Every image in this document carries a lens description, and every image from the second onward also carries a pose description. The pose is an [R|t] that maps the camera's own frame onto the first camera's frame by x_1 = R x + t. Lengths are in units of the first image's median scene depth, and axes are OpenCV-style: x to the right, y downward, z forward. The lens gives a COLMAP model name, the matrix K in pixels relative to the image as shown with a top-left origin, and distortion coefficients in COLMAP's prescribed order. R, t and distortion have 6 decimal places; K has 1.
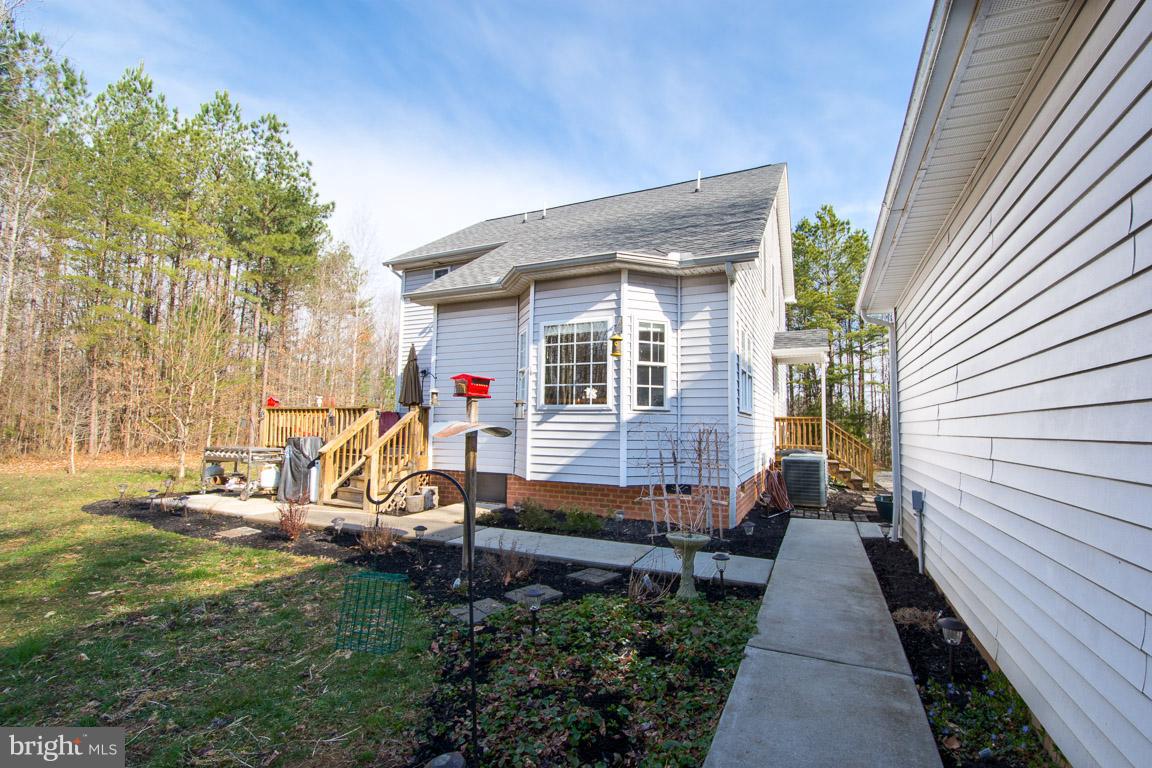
lens RADIAL K [[504.7, 0, 594.8], [0, 504.7, 391.6], [0, 0, 1]] dist [0.012388, -0.000053]
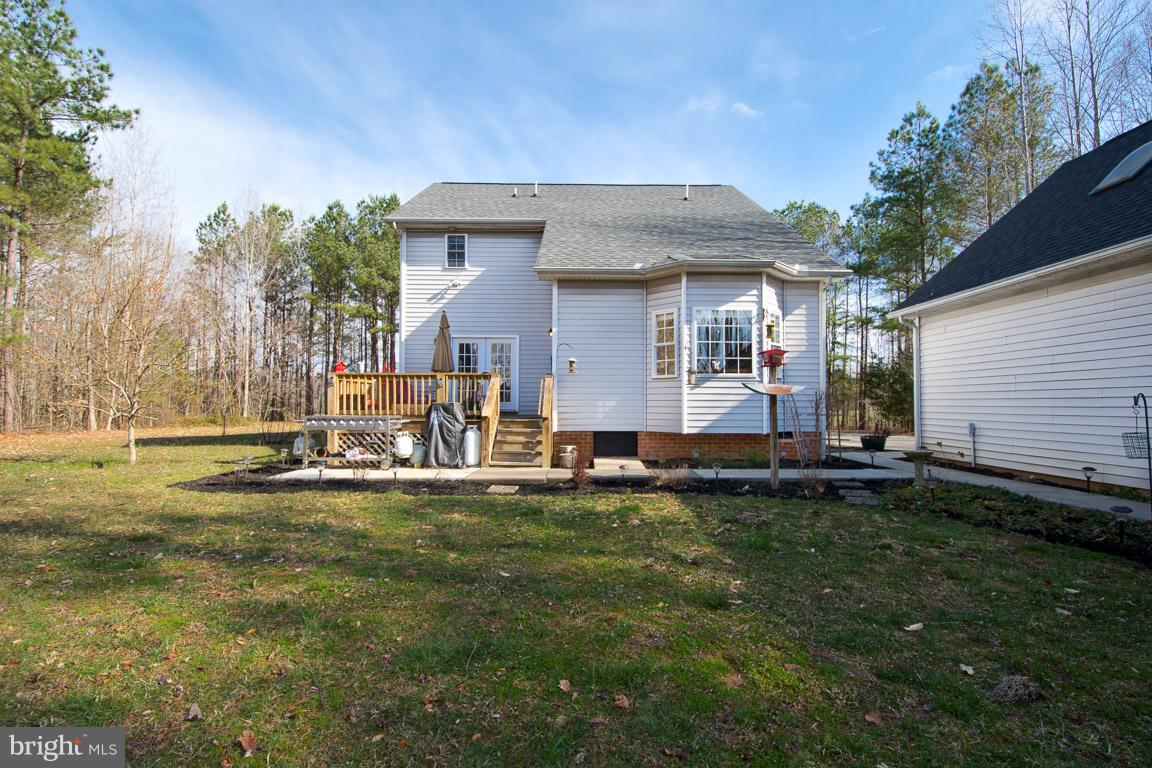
lens RADIAL K [[504.7, 0, 594.8], [0, 504.7, 391.6], [0, 0, 1]] dist [0.012388, -0.000053]
pose [[0.901139, -0.001113, 0.433529, -0.869963], [-0.020932, 0.998719, 0.046074, 0.018449], [-0.433025, -0.050593, 0.899961, -0.022804]]
